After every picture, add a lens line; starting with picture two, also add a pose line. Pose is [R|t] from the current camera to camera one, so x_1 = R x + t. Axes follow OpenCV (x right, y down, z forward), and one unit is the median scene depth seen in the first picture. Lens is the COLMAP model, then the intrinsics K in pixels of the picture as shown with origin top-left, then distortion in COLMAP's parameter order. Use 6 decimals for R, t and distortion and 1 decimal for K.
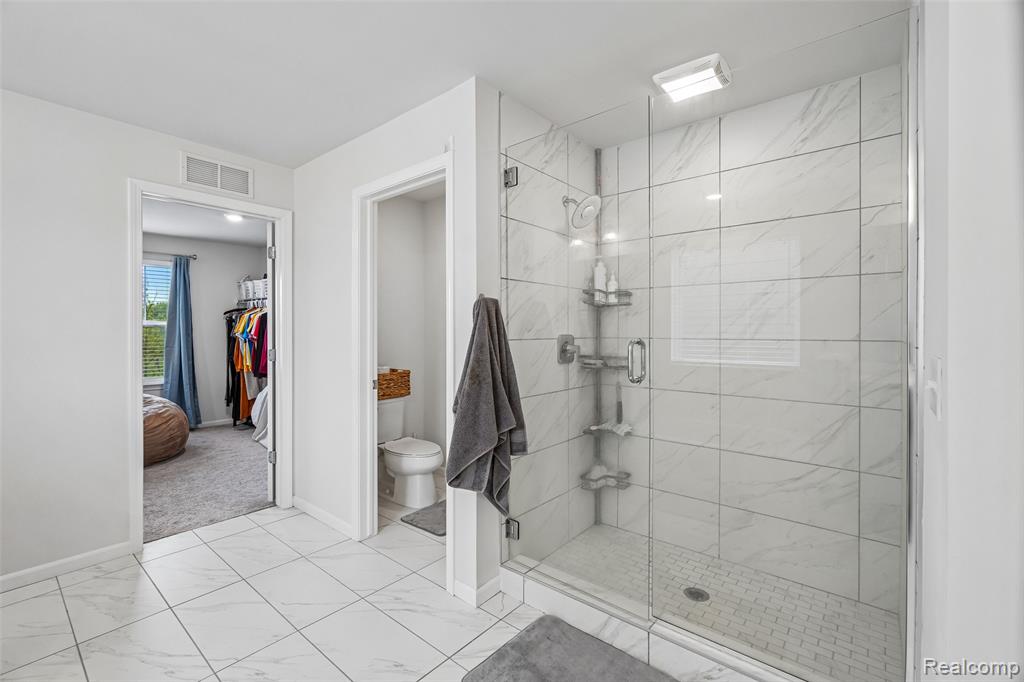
lens RADIAL K [[446.1, 0, 518.3], [0, 446.1, 333.6], [0, 0, 1]] dist [-0.002611, 0.001281]
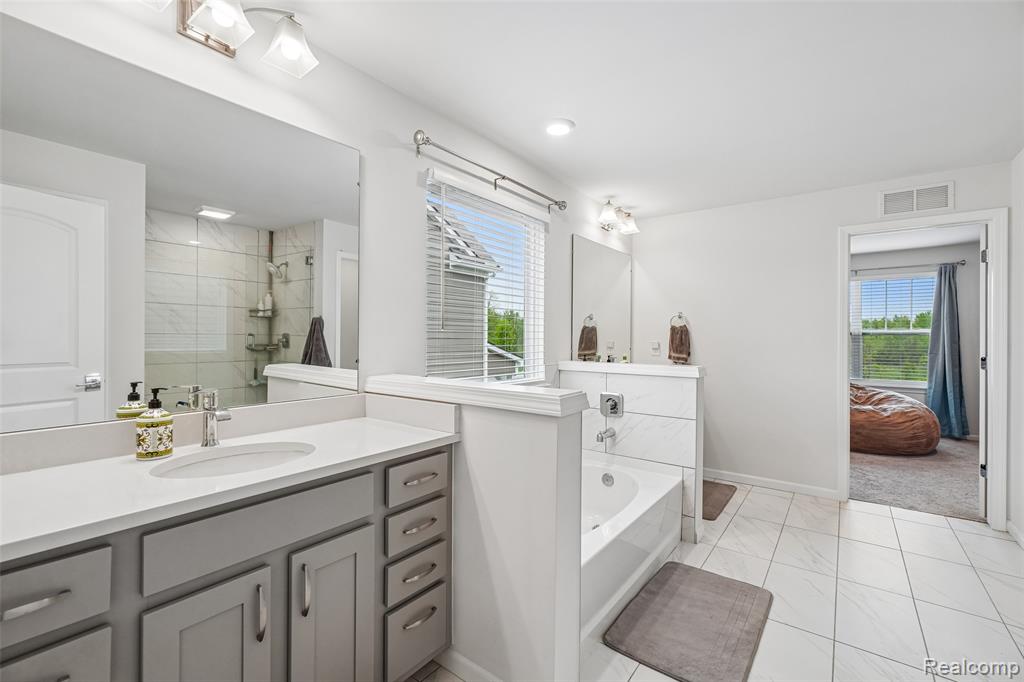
lens RADIAL K [[446.1, 0, 518.2], [0, 446.1, 336.6], [0, 0, 1]] dist [-0.002611, 0.001281]
pose [[0.064445, 0.003204, -0.997916, 0.242481], [-0.014196, 0.999897, 0.002294, 0.001734], [0.997820, 0.014019, 0.064484, -0.041607]]
